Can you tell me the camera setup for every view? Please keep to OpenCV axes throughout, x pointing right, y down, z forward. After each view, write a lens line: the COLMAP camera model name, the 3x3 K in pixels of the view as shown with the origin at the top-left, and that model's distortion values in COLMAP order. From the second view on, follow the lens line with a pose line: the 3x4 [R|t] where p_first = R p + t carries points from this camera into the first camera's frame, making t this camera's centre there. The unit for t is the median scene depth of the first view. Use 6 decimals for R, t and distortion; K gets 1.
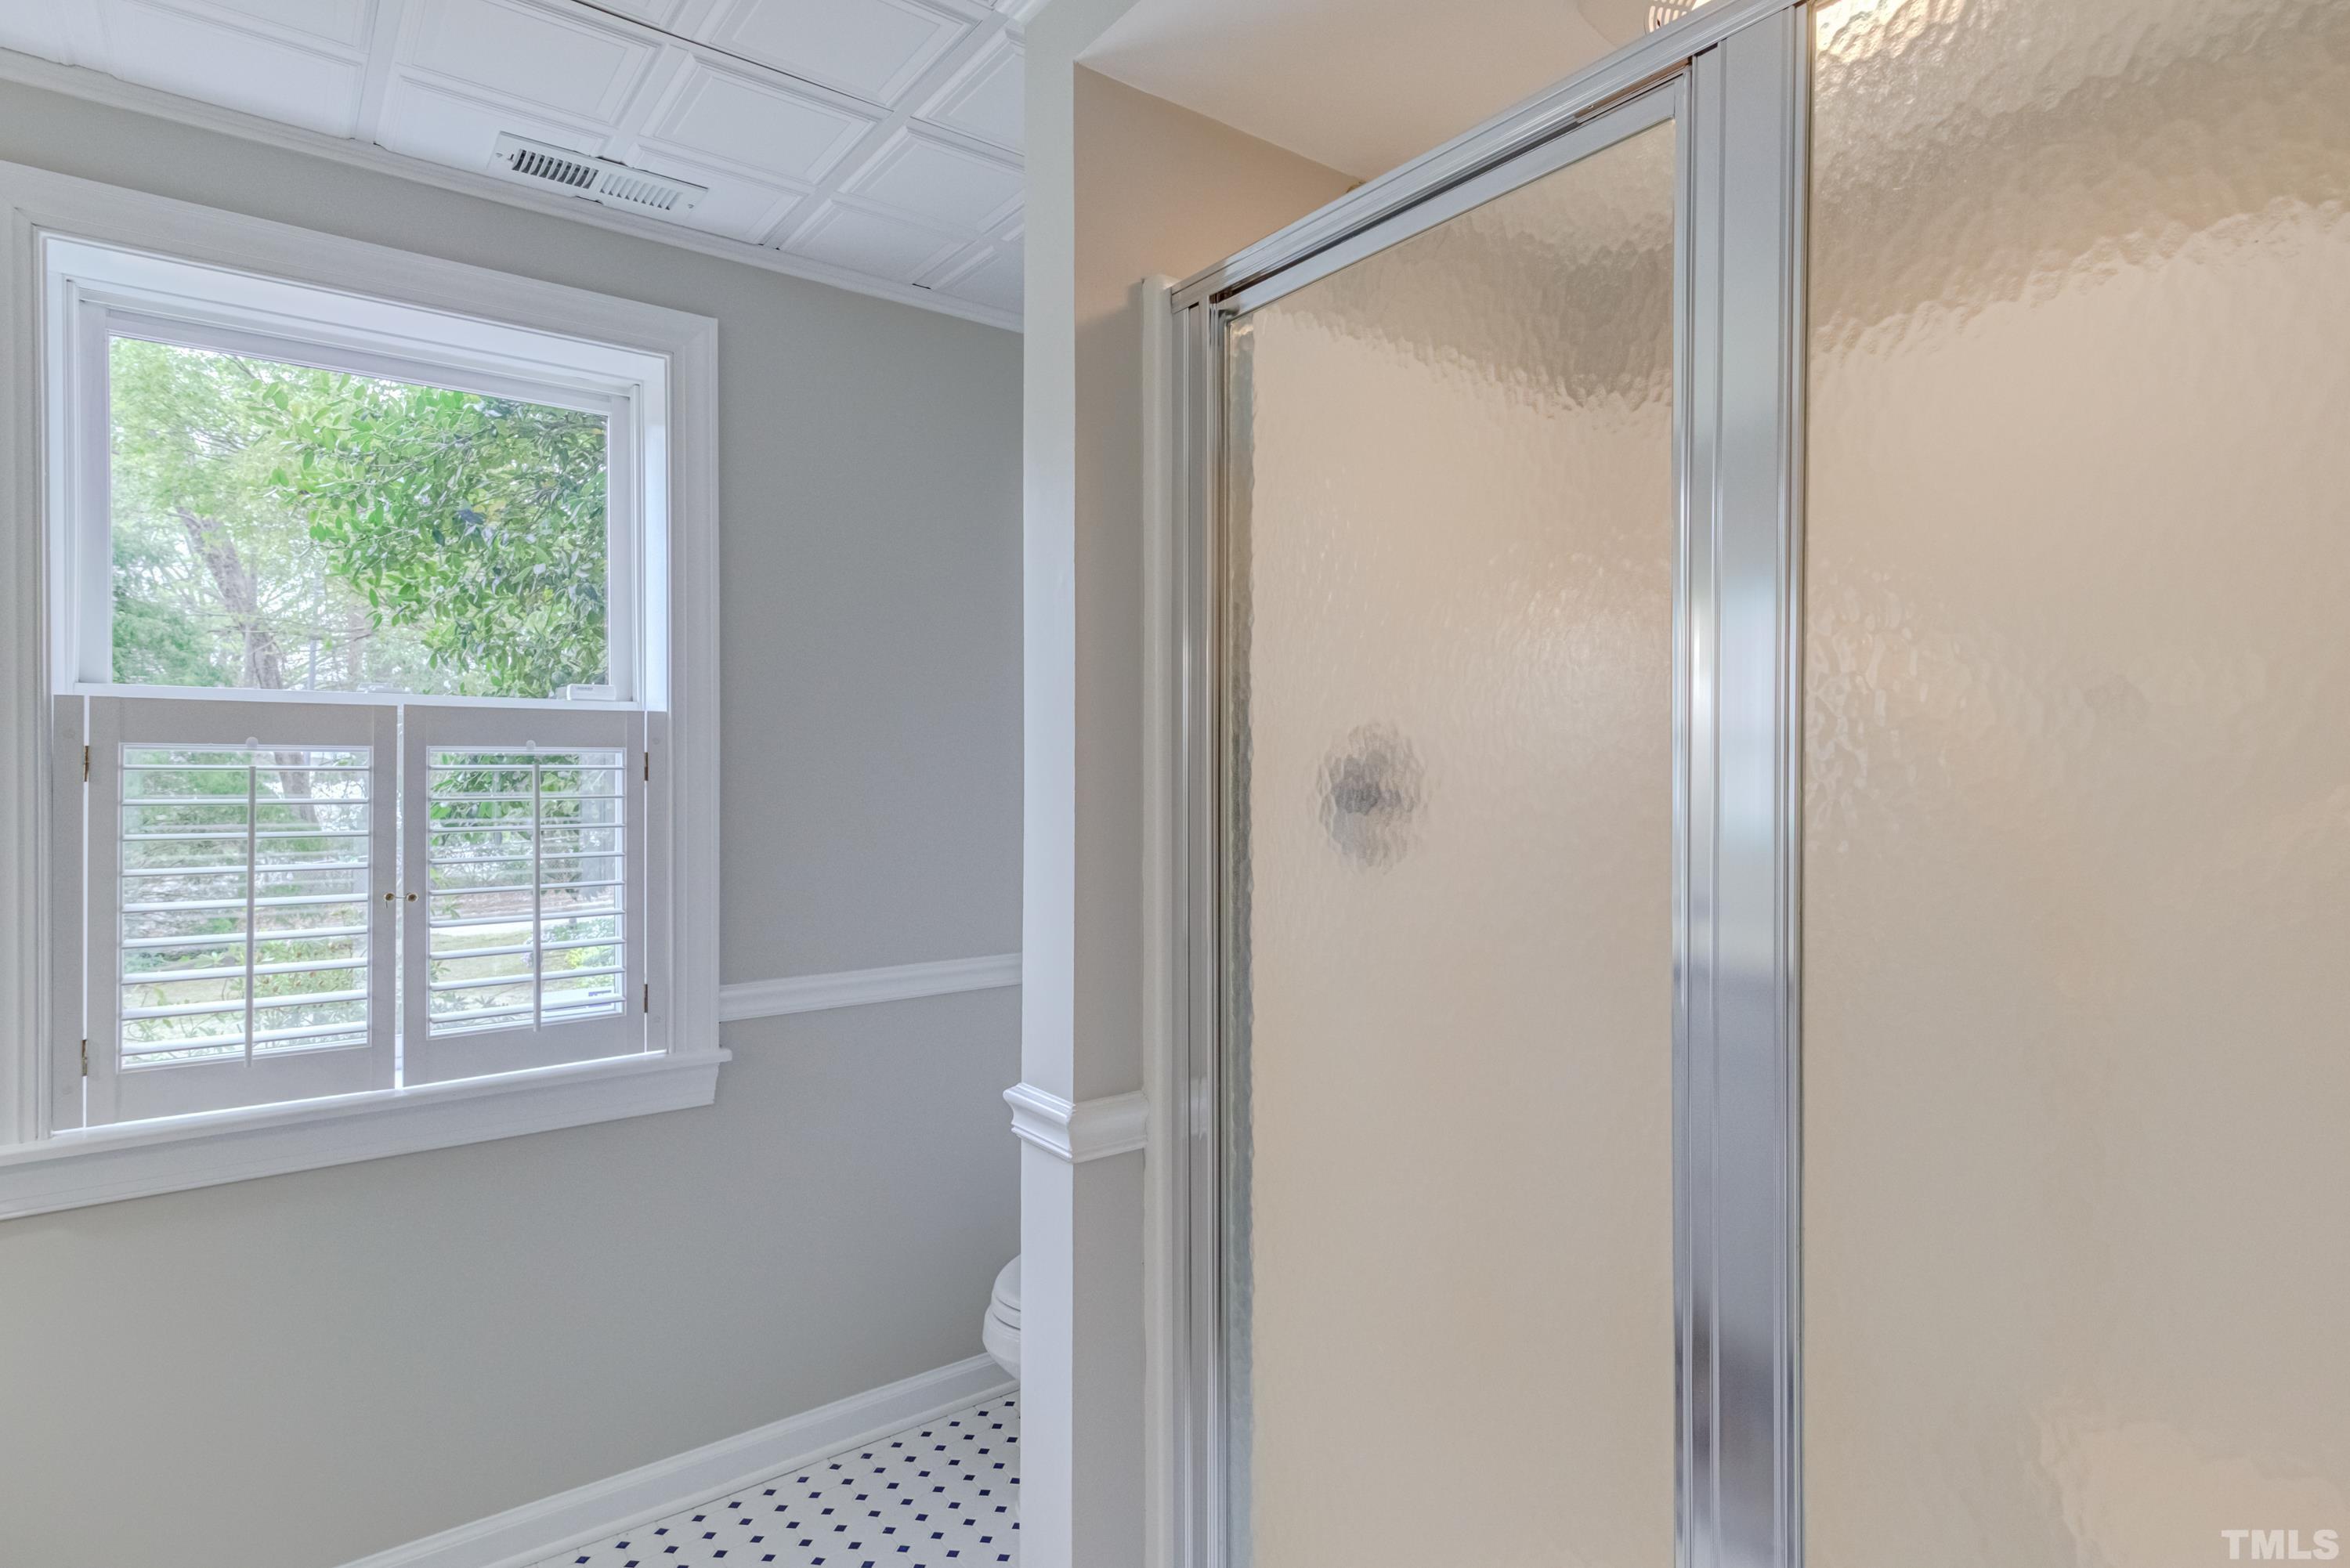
lens RADIAL K [[1213.7, 0, 1175.0], [0, 1213.7, 784.0], [0, 0, 1]] dist [0.021331, -0.002149]
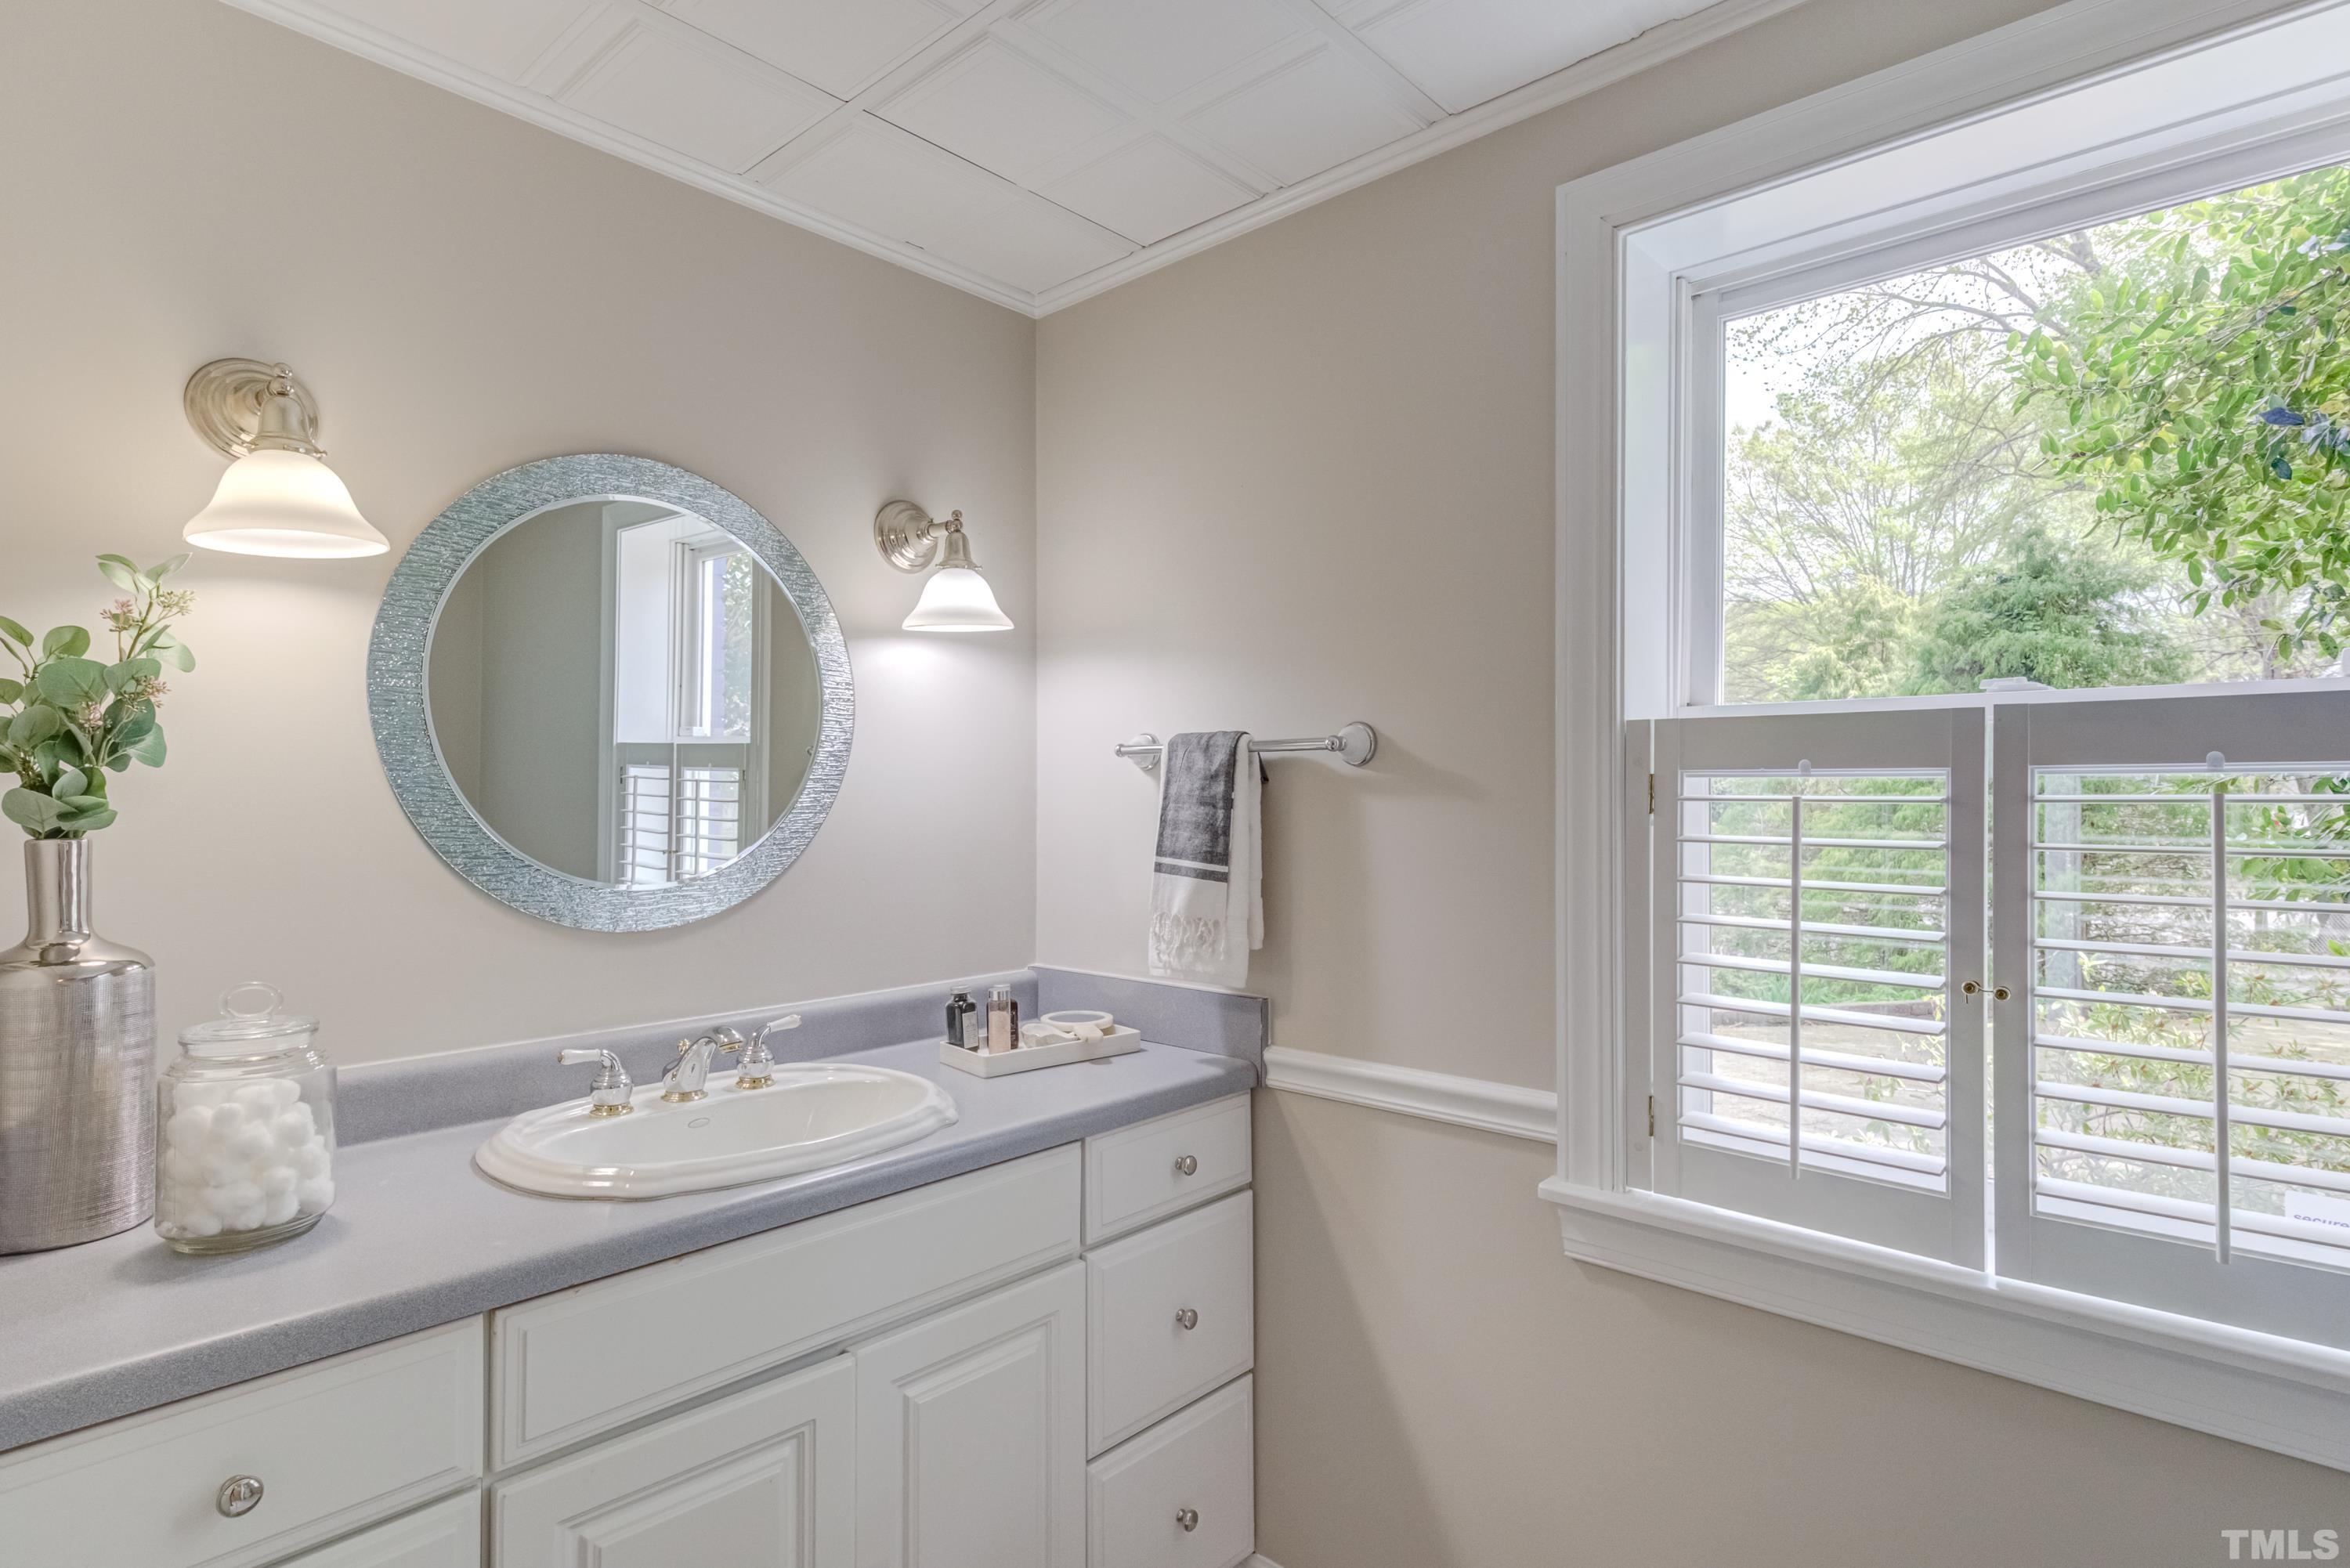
lens RADIAL K [[1228.1, 0, 1175.0], [0, 1228.1, 784.0], [0, 0, 1]] dist [0.003140, -0.000941]
pose [[0.183598, -0.009549, -0.982955, -0.048967], [-0.014584, 0.999816, -0.012437, -0.006605], [0.982893, 0.016619, 0.183425, 0.442849]]
